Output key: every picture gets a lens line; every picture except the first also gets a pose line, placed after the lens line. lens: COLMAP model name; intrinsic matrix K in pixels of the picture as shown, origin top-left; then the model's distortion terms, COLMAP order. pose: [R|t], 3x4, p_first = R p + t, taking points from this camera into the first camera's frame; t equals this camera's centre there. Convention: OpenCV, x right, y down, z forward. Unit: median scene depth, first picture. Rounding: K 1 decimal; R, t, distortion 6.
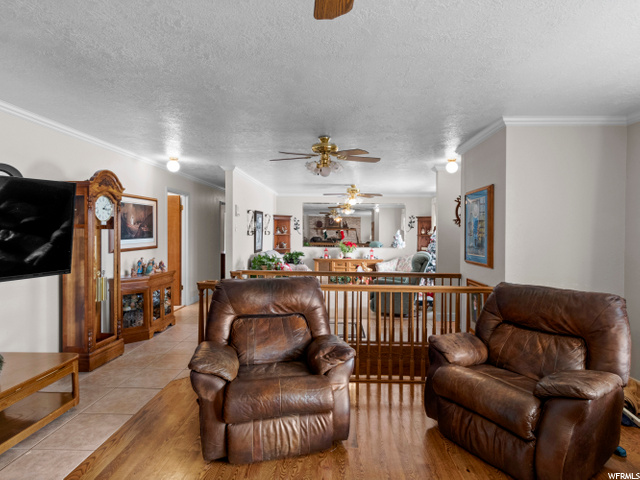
lens RADIAL K [[340.7, 0, 322.6], [0, 340.7, 236.0], [0, 0, 1]] dist [0.004516, 0.000931]
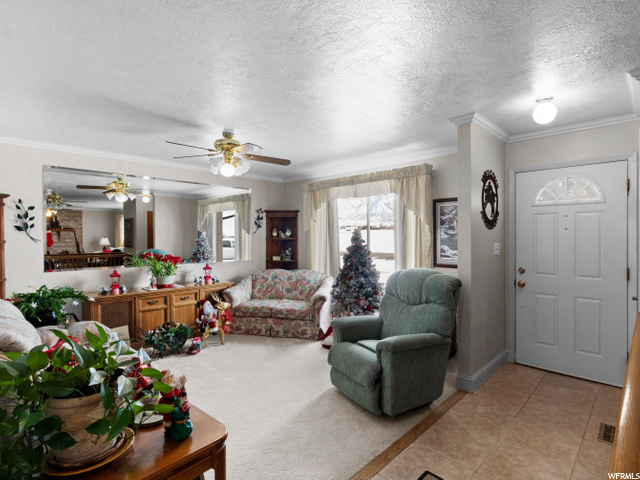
lens RADIAL K [[340.7, 0, 322.6], [0, 340.7, 236.0], [0, 0, 1]] dist [0.004516, 0.000931]
pose [[0.664765, -0.014393, 0.746914, -0.142233], [0.016024, 0.999859, 0.005006, -0.008591], [-0.746881, 0.008641, 0.664902, 0.482877]]
